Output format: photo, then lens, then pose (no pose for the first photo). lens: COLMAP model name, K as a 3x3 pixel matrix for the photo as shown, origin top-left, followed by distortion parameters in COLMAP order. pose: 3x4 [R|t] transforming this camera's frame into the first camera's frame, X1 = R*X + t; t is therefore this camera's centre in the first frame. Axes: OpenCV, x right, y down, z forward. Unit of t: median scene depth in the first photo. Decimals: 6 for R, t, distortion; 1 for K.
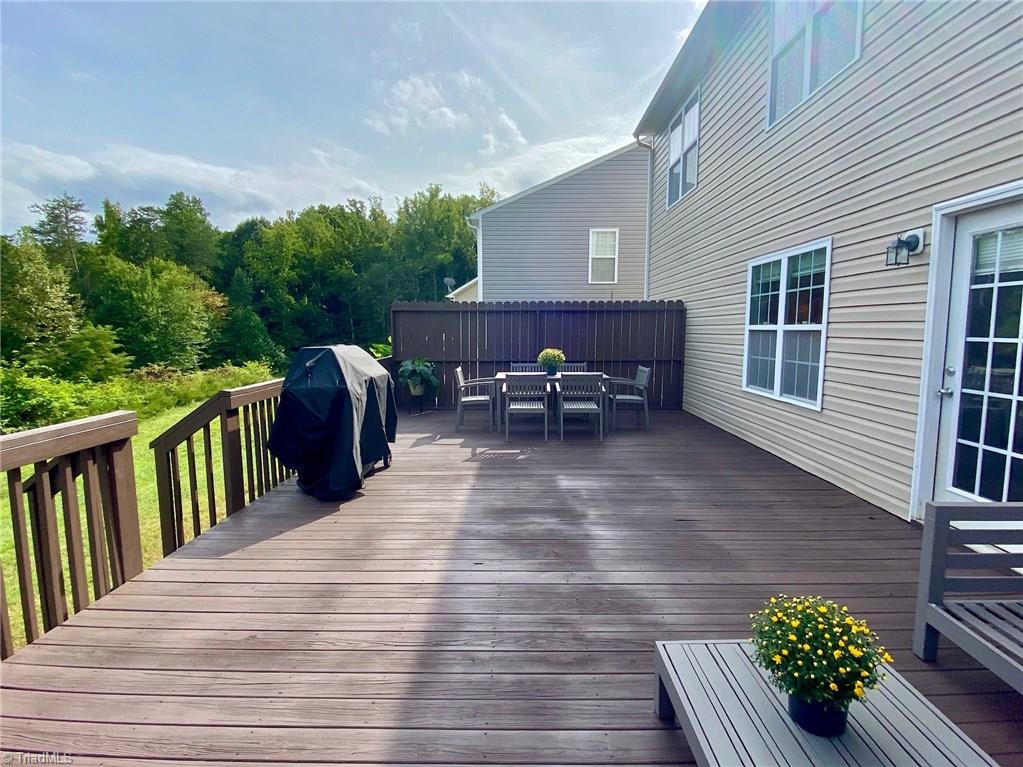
lens RADIAL K [[510.0, 0, 511.5], [0, 510.0, 383.5], [0, 0, 1]] dist [0.043245, -0.037171]
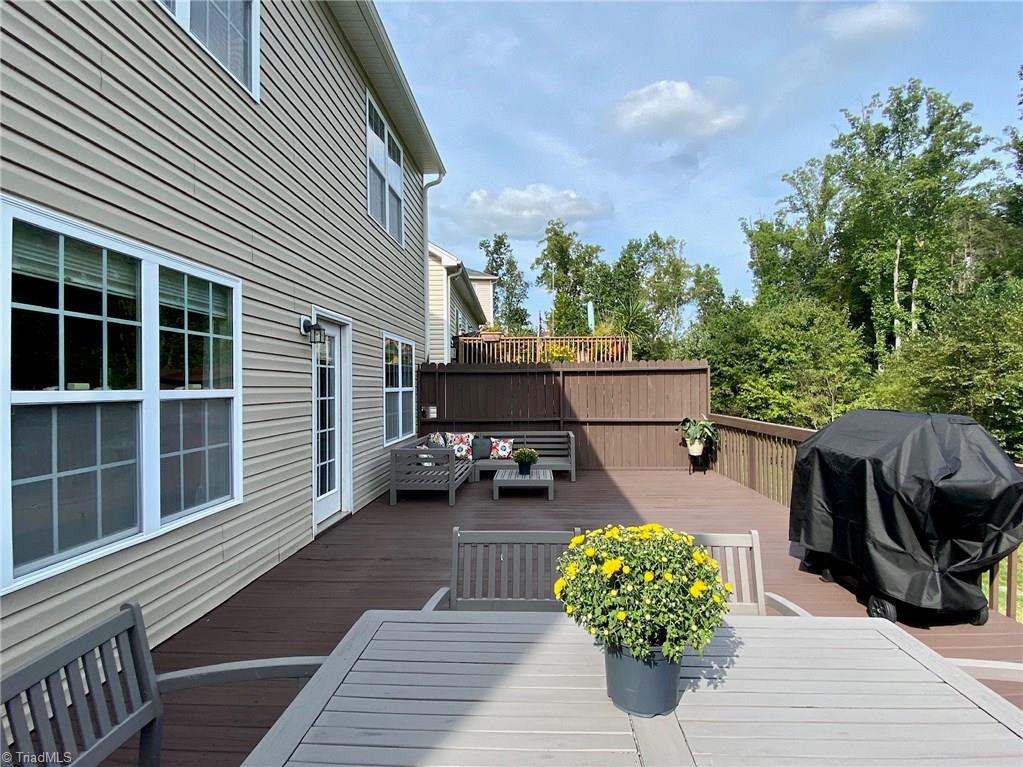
lens RADIAL K [[510.0, 0, 511.5], [0, 510.0, 383.5], [0, 0, 1]] dist [0.043245, -0.037171]
pose [[-0.999331, 0.009153, 0.035402, 0.171239], [0.012549, 0.995212, 0.096933, -0.187183], [-0.034345, 0.097312, -0.994661, 1.701717]]
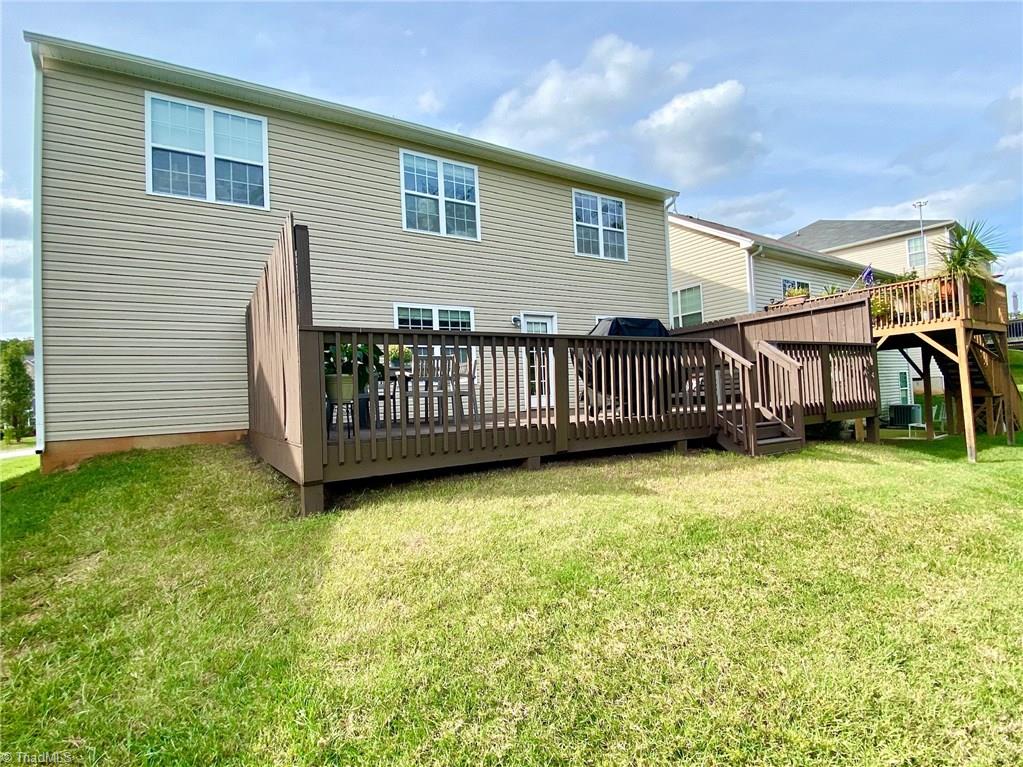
lens RADIAL K [[510.0, 0, 511.5], [0, 510.0, 383.5], [0, 0, 1]] dist [0.043245, -0.037171]
pose [[-0.540588, 0.054161, 0.839542, -1.296796], [0.135216, 0.990545, 0.023165, 0.021811], [-0.830350, 0.126042, -0.542800, 2.041286]]
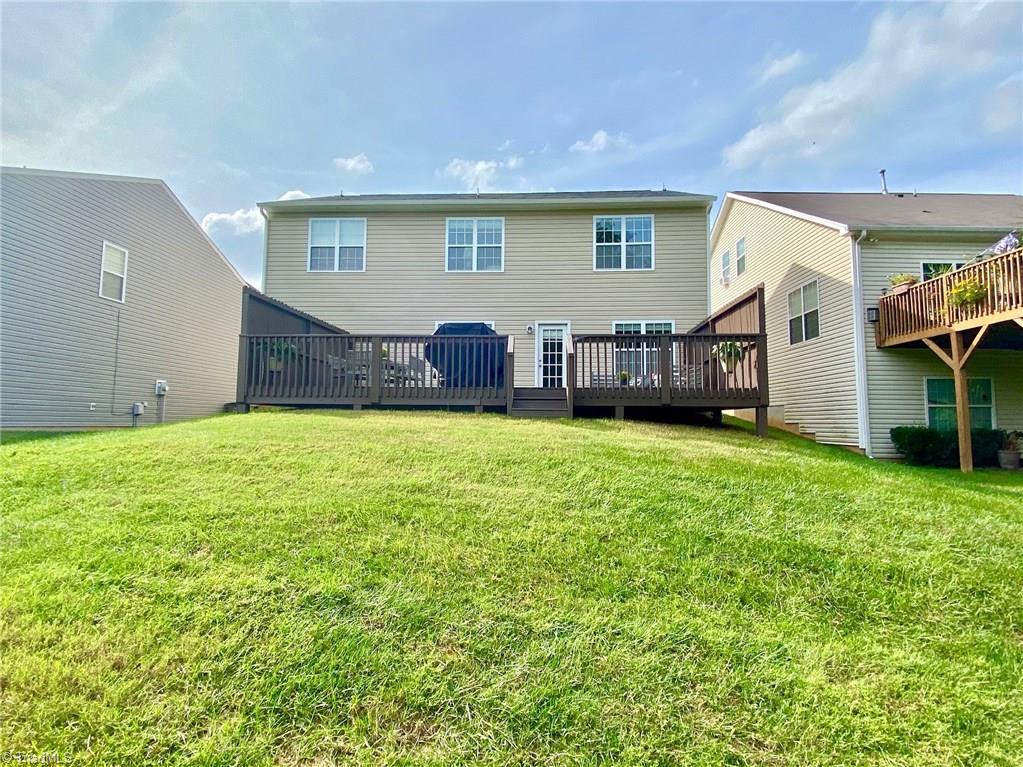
lens RADIAL K [[510.0, 0, 511.5], [0, 510.0, 383.5], [0, 0, 1]] dist [0.043245, -0.037171]
pose [[0.031670, 0.080449, 0.996255, -2.308735], [0.096084, 0.991894, -0.083151, 0.342504], [-0.994869, 0.098358, 0.023683, 0.819105]]
